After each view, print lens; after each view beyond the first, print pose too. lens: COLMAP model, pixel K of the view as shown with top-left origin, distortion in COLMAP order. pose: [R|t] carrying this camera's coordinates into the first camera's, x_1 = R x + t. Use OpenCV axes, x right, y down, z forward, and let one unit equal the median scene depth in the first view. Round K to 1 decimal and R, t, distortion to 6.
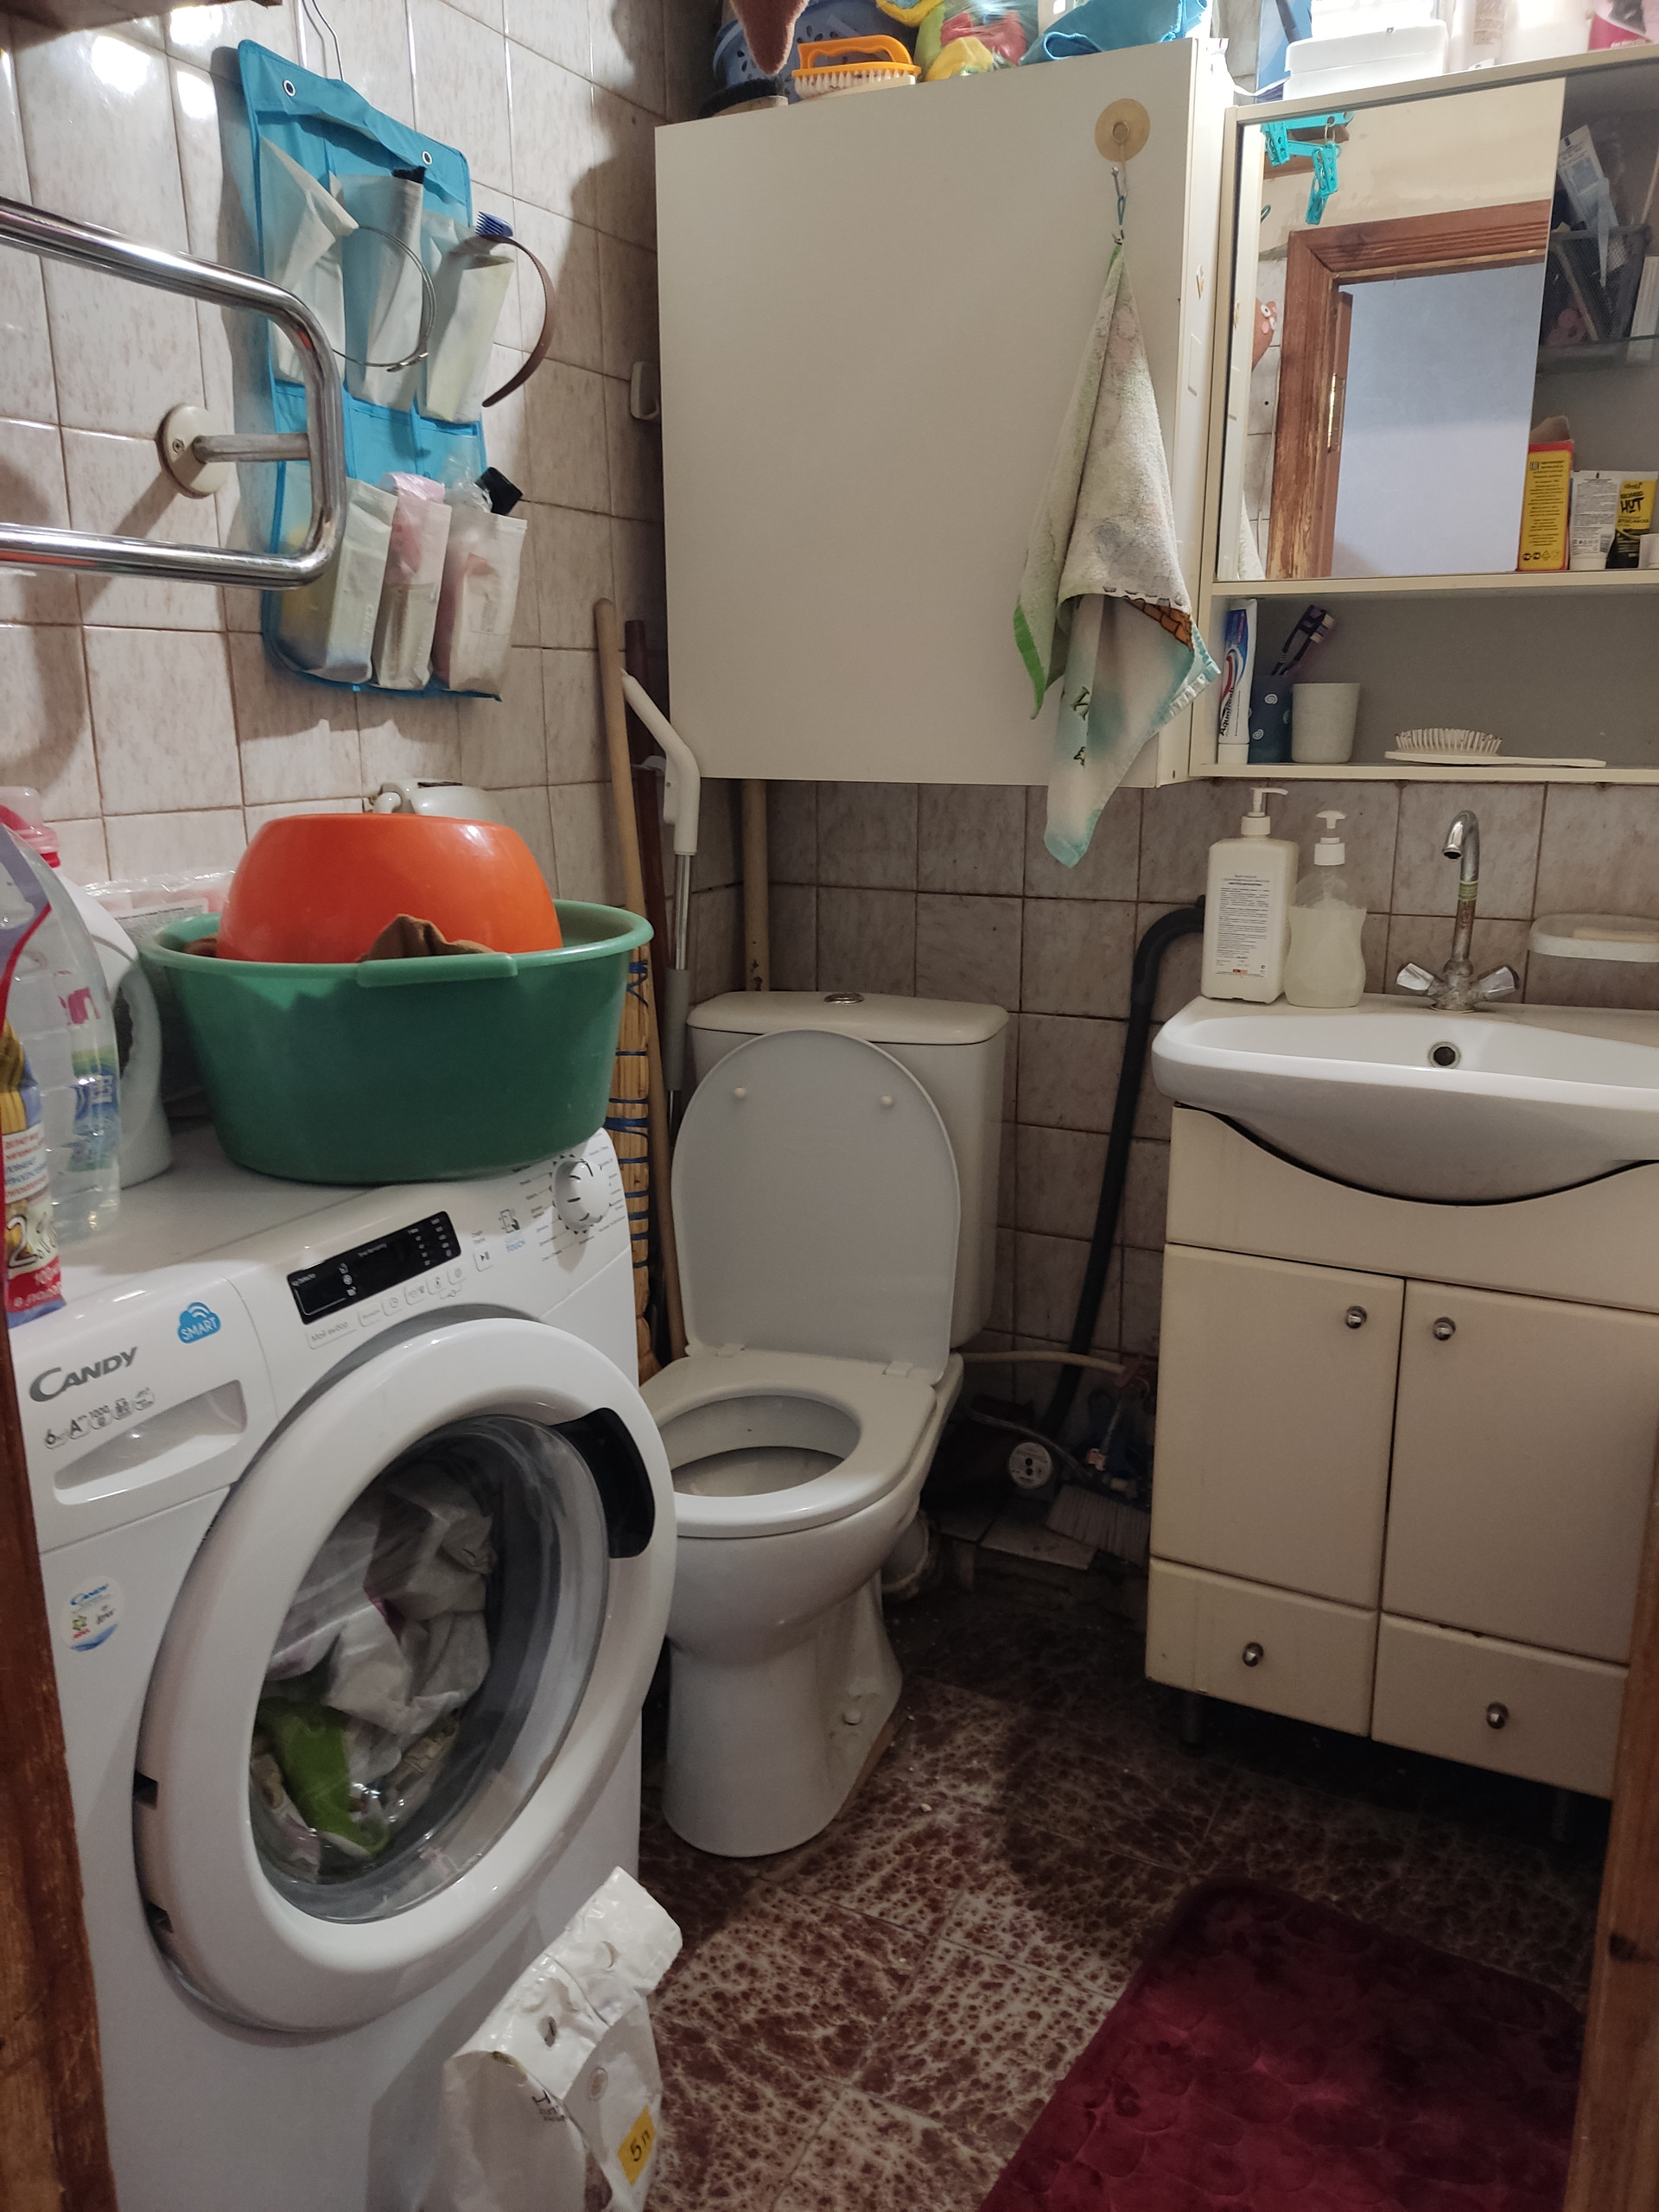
lens RADIAL K [[1634.1, 0, 836.5], [0, 1634.1, 1103.4], [0, 0, 1]] dist [0.107129, -0.204347]
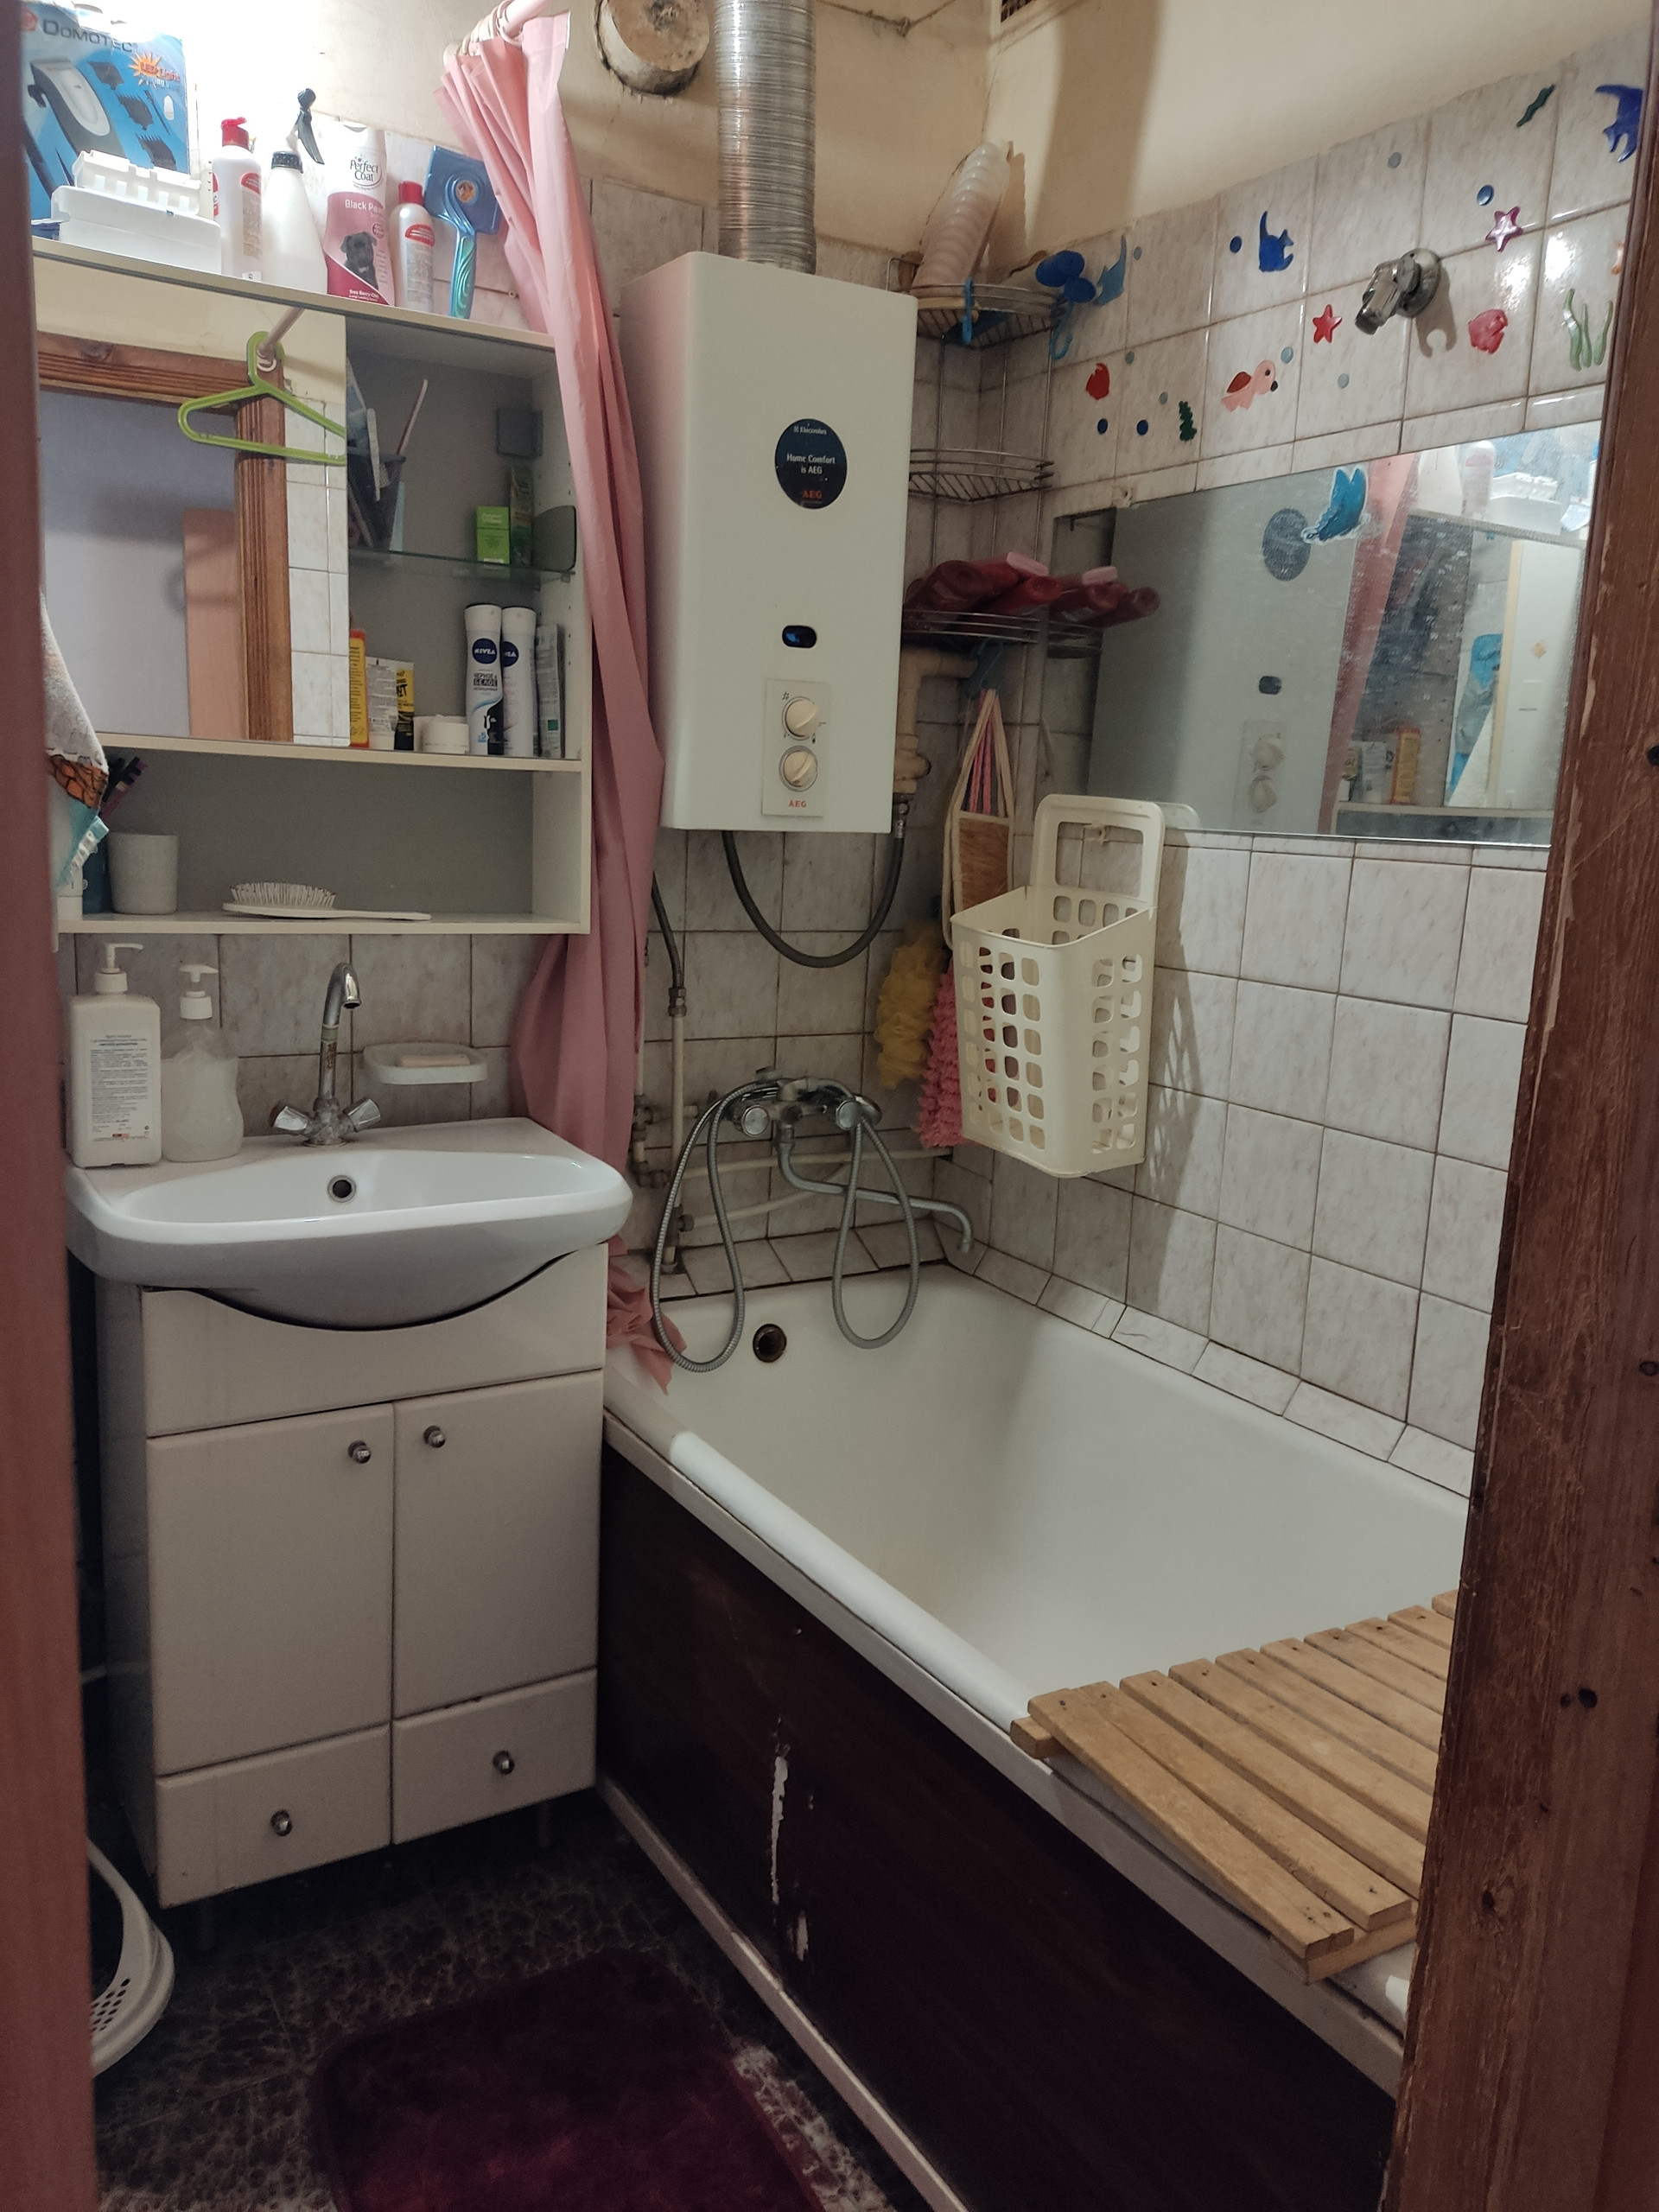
lens RADIAL K [[1634.1, 0, 836.5], [0, 1634.1, 1103.4], [0, 0, 1]] dist [0.107129, -0.204347]
pose [[0.531223, -0.125695, 0.837856, -0.343697], [0.155270, 0.986628, 0.049568, -0.085641], [-0.832882, 0.103762, 0.543636, 0.149128]]
